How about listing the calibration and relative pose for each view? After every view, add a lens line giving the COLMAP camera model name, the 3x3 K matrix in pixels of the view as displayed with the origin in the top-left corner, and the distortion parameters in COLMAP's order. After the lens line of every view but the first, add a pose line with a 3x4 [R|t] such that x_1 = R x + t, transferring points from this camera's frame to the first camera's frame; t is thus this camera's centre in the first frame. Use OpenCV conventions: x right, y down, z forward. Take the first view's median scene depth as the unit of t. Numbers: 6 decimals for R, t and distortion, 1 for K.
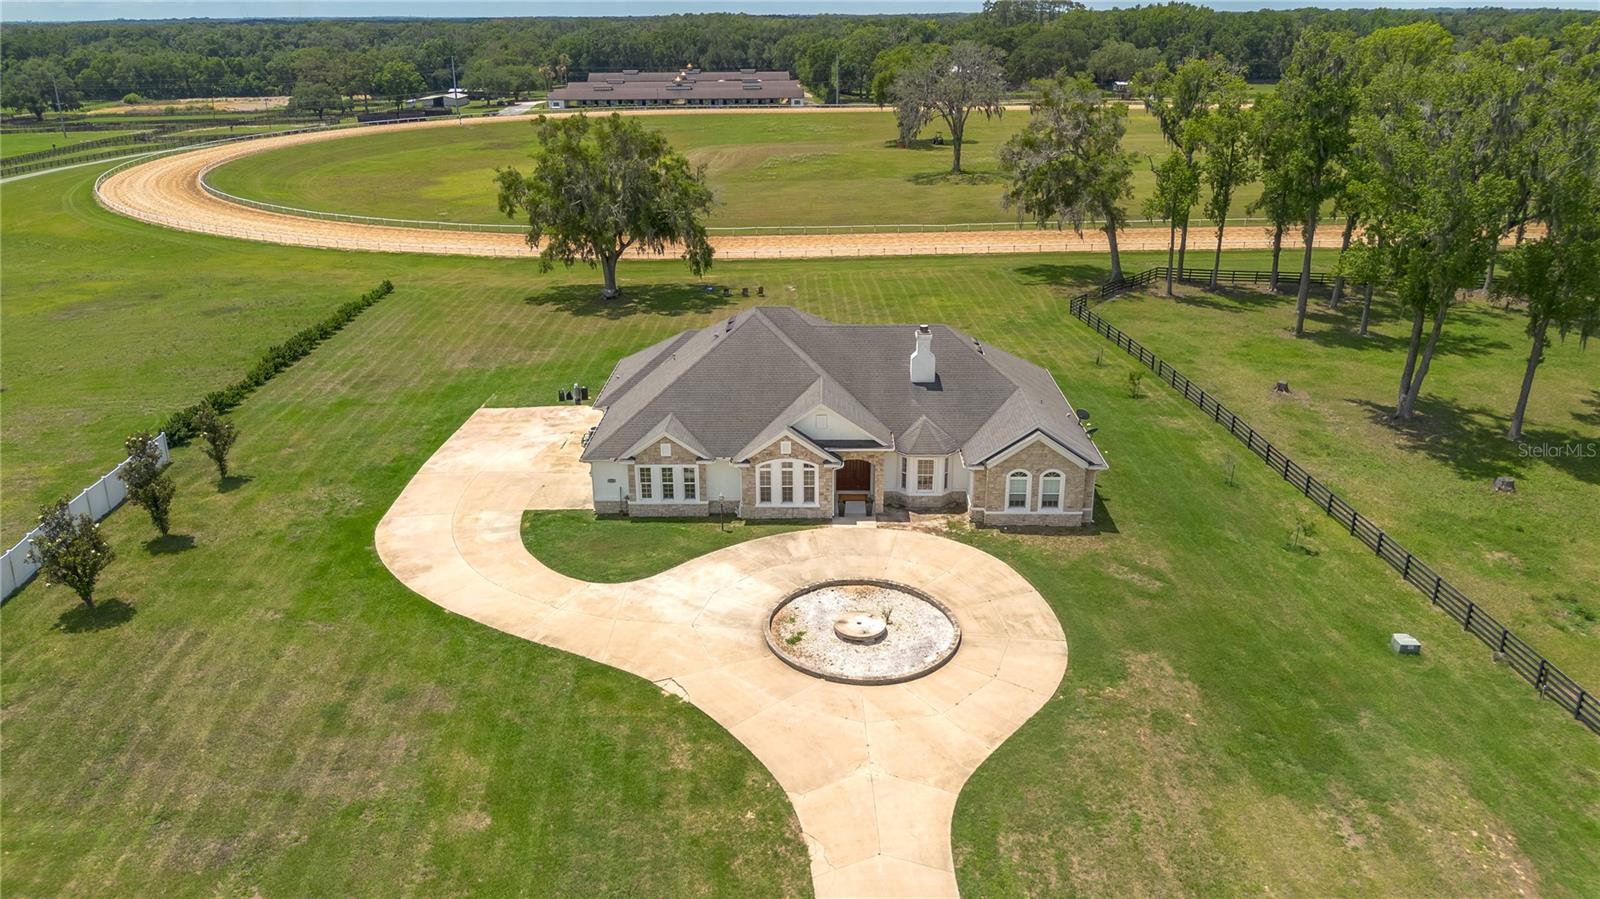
lens RADIAL K [[1168.0, 0, 800.0], [0, 1168.0, 449.5], [0, 0, 1]] dist [0.012444, -0.046688]
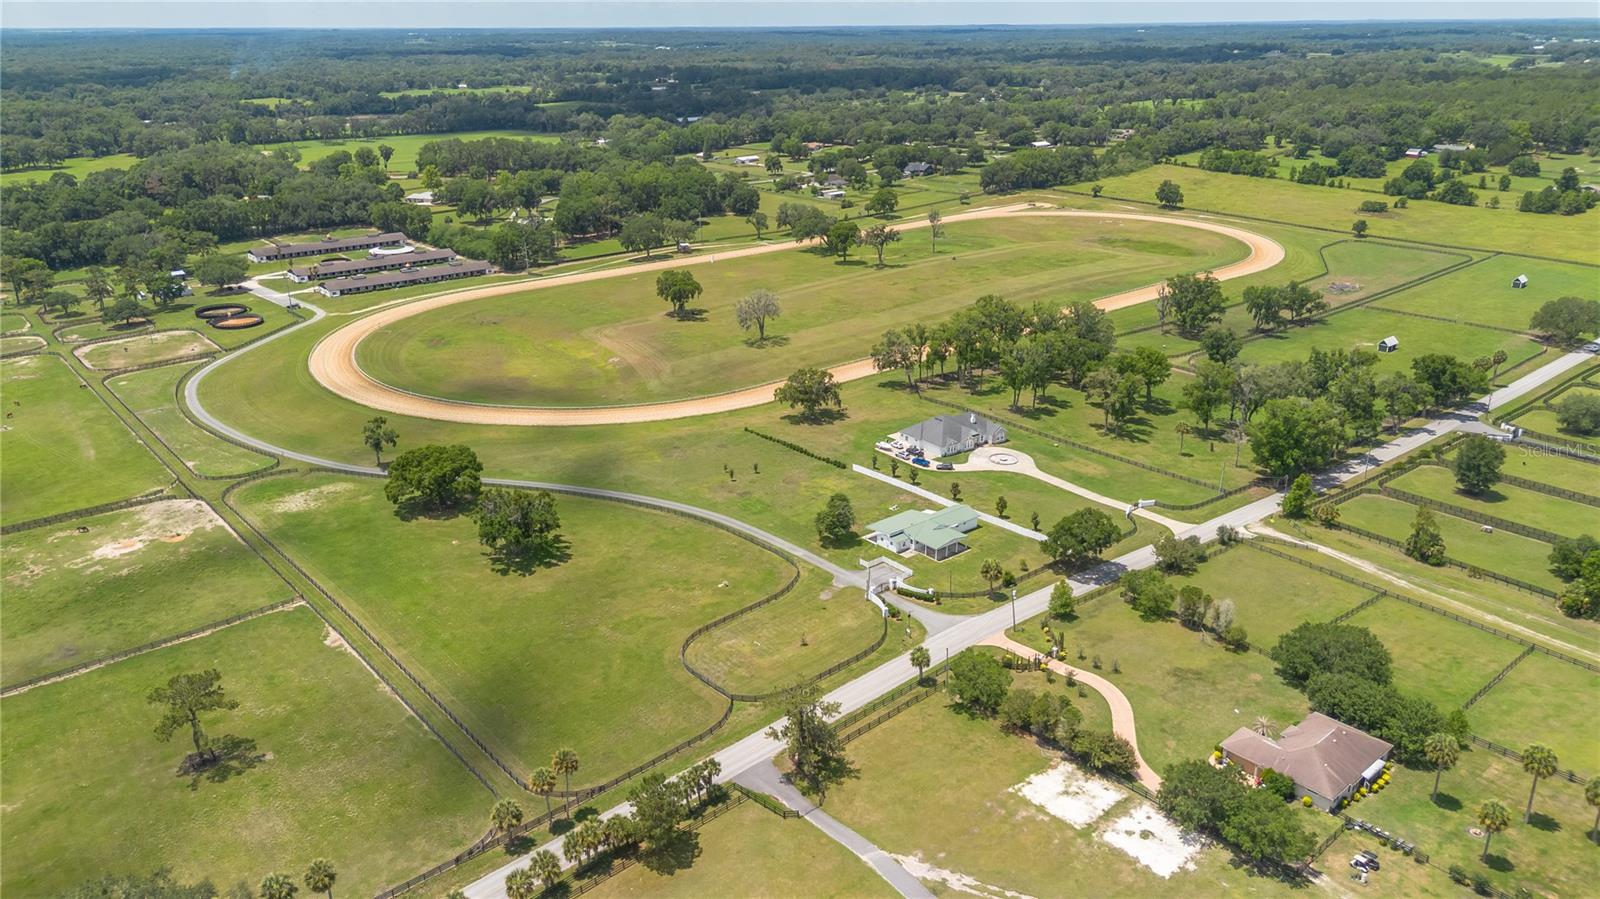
lens RADIAL K [[1131.4, 0, 800.0], [0, 1131.4, 449.5], [0, 0, 1]] dist [0.057367, -0.048073]
pose [[0.798278, -0.210838, 0.564181, -3.027622], [0.212444, 0.975088, 0.063803, -0.378796], [-0.563578, 0.068924, 0.823182, -2.481556]]
